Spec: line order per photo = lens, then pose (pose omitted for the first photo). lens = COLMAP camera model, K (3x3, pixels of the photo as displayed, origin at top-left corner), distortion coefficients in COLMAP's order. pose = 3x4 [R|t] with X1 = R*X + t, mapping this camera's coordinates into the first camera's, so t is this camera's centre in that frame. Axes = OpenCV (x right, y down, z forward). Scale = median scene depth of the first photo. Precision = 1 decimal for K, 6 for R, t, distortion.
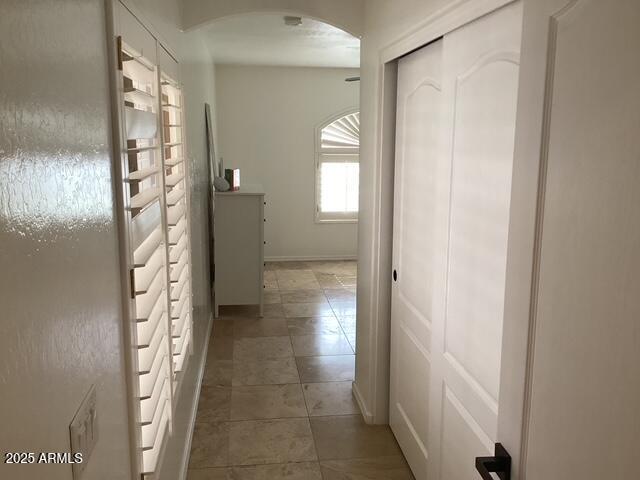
lens RADIAL K [[581.1, 0, 320.4], [0, 581.1, 240.2], [0, 0, 1]] dist [0.089575, -0.155134]
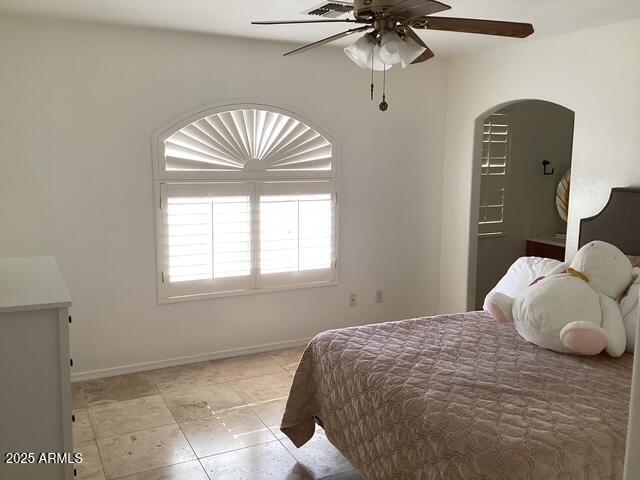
lens RADIAL K [[581.1, 0, 319.5], [0, 581.1, 238.6], [0, 0, 1]] dist [0.089575, -0.155134]
pose [[0.943687, -0.041809, 0.328187, -0.046360], [0.056463, 0.997782, -0.035244, -0.064468], [-0.325986, 0.051790, 0.943955, 0.416436]]
